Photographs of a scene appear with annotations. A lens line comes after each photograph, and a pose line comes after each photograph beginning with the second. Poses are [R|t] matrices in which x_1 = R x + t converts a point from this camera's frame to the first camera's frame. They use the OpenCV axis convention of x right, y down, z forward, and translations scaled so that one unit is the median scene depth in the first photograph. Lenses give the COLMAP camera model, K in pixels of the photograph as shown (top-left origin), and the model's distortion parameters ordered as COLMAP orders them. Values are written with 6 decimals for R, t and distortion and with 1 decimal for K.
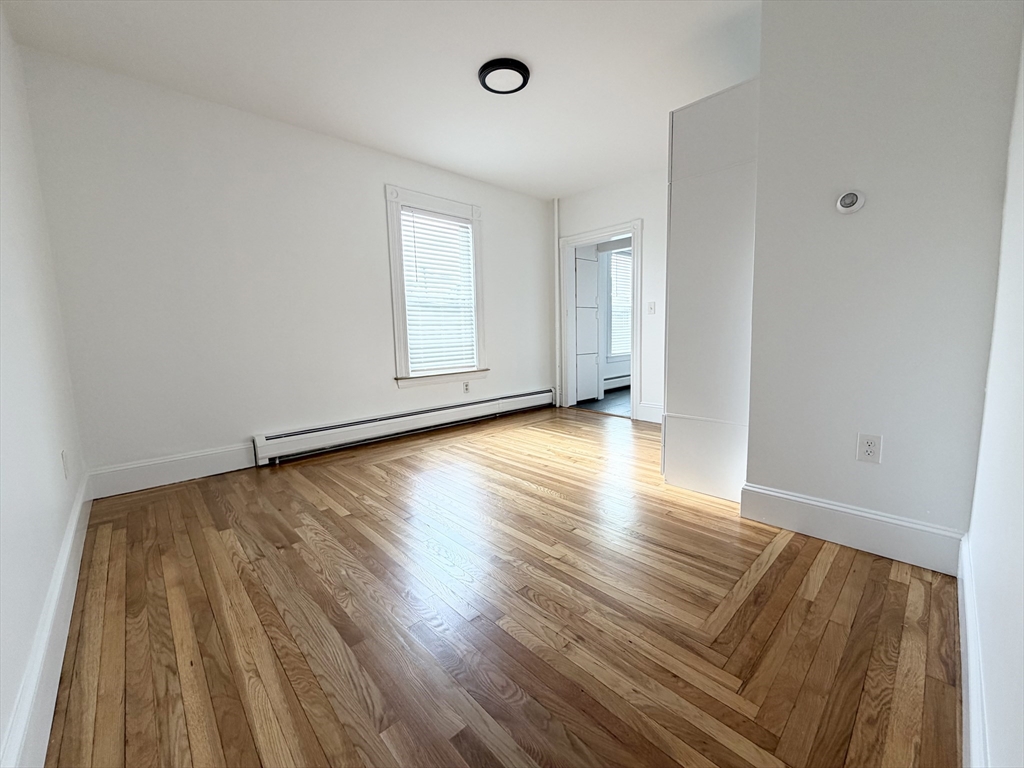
lens RADIAL K [[410.0, 0, 510.9], [0, 410.0, 381.2], [0, 0, 1]] dist [0.004610, -0.000114]
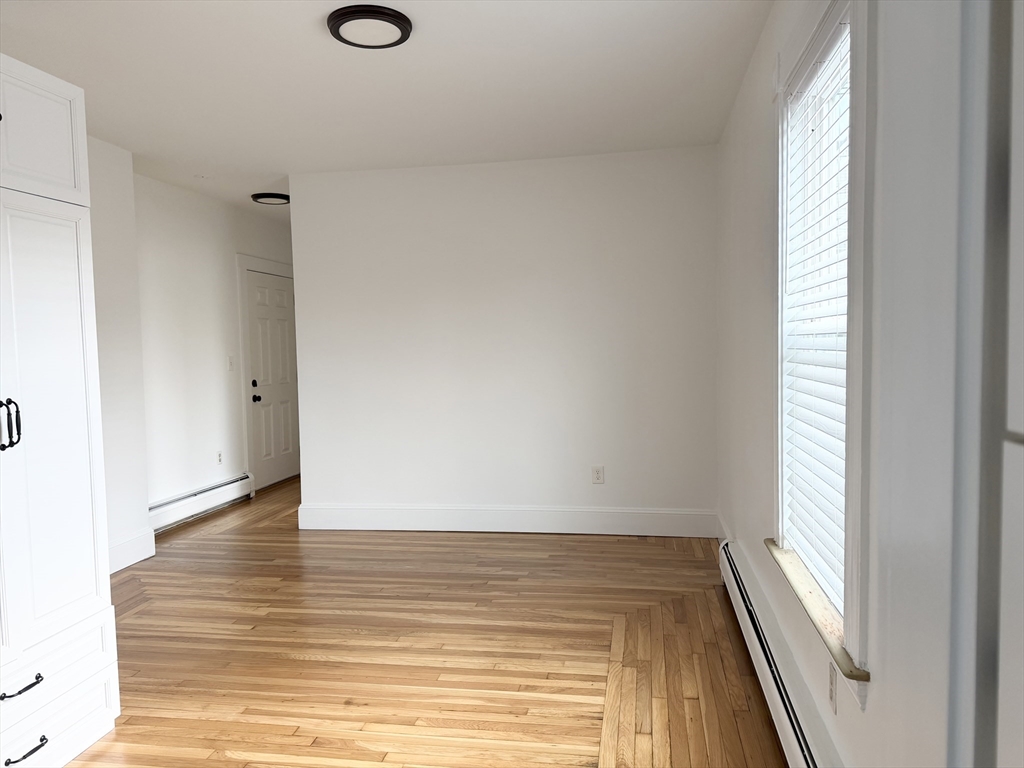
lens RADIAL K [[713.0, 0, 513.7], [0, 713.0, 384.2], [0, 0, 1]] dist [0.004925, -0.000166]
pose [[-0.802297, 0.071510, -0.592626, 0.486036], [-0.033648, 0.985802, 0.164505, -0.390476], [0.595975, 0.151923, -0.788500, 2.049331]]
